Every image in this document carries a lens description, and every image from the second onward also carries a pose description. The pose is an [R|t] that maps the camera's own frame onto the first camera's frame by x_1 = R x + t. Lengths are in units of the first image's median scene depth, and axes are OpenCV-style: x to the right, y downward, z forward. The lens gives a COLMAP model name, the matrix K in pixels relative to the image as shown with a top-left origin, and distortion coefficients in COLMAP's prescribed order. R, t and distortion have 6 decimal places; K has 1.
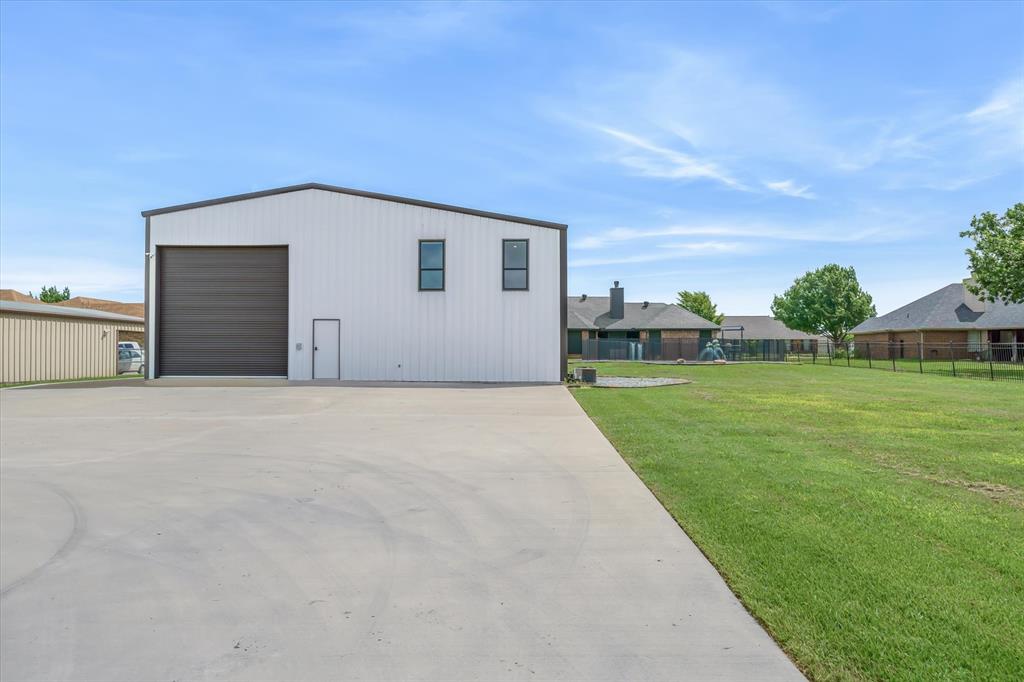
lens RADIAL K [[666.7, 0, 515.5], [0, 666.7, 345.8], [0, 0, 1]] dist [0.030869, -0.005203]
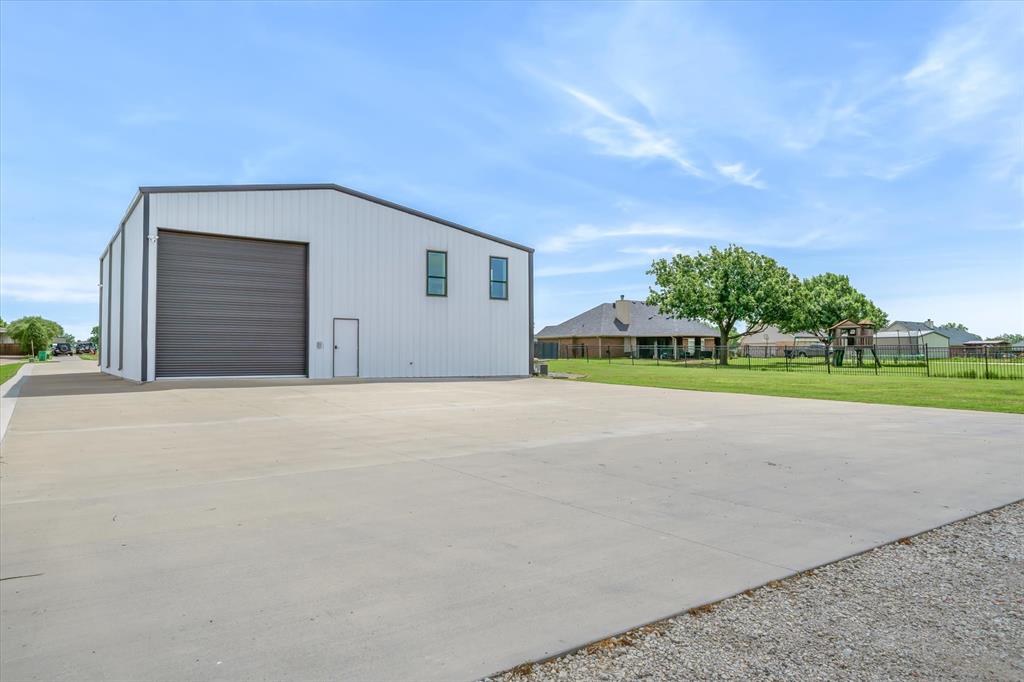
lens RADIAL K [[666.7, 0, 513.3], [0, 666.7, 340.5], [0, 0, 1]] dist [0.030869, -0.005203]
pose [[0.800241, 0.011414, 0.599570, -0.634439], [-0.005323, 0.999915, -0.011931, 0.004222], [-0.599655, 0.006356, 0.800233, 0.024086]]
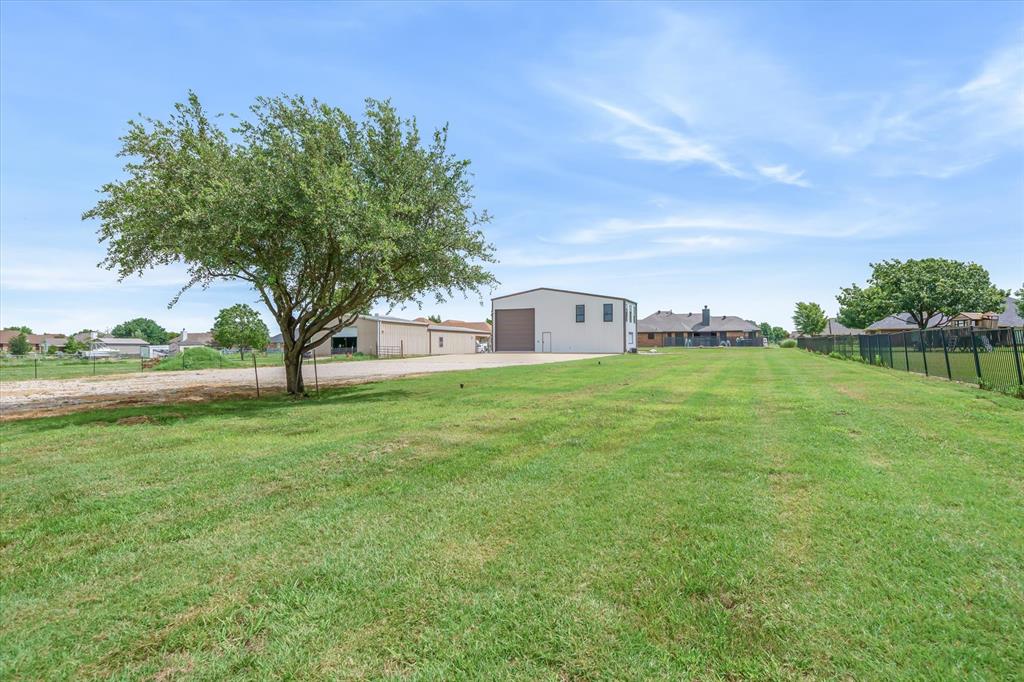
lens RADIAL K [[666.7, 0, 509.4], [0, 666.7, 342.9], [0, 0, 1]] dist [0.030869, -0.005203]
pose [[0.931135, -0.008717, -0.364571, 0.603653], [0.008443, 0.999962, -0.002346, 0.012485], [0.364577, -0.000894, 0.931173, -1.713805]]
